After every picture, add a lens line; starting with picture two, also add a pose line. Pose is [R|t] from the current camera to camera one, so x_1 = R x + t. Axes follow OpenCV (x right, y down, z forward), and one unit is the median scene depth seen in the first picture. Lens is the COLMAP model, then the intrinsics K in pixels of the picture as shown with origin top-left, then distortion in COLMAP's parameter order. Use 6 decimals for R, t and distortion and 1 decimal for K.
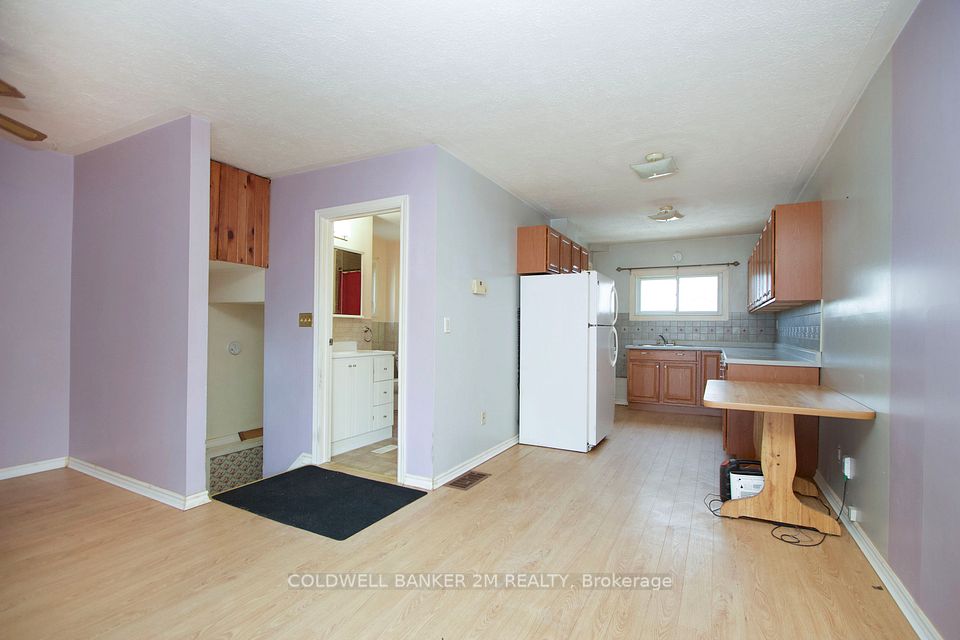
lens RADIAL K [[462.4, 0, 474.7], [0, 462.4, 329.1], [0, 0, 1]] dist [-0.003460, -0.000586]
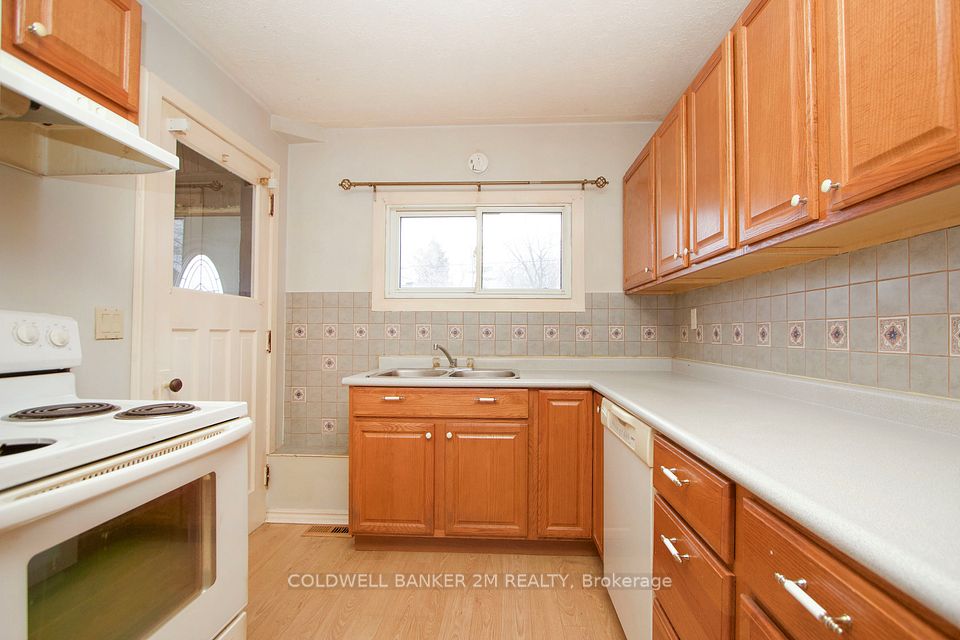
lens RADIAL K [[462.4, 0, 474.7], [0, 462.4, 329.1], [0, 0, 1]] dist [-0.003460, -0.000586]
pose [[0.920384, -0.001576, 0.391013, 0.276105], [0.007079, 0.999895, -0.012635, 0.003797], [-0.390952, 0.014397, 0.920298, 0.629337]]
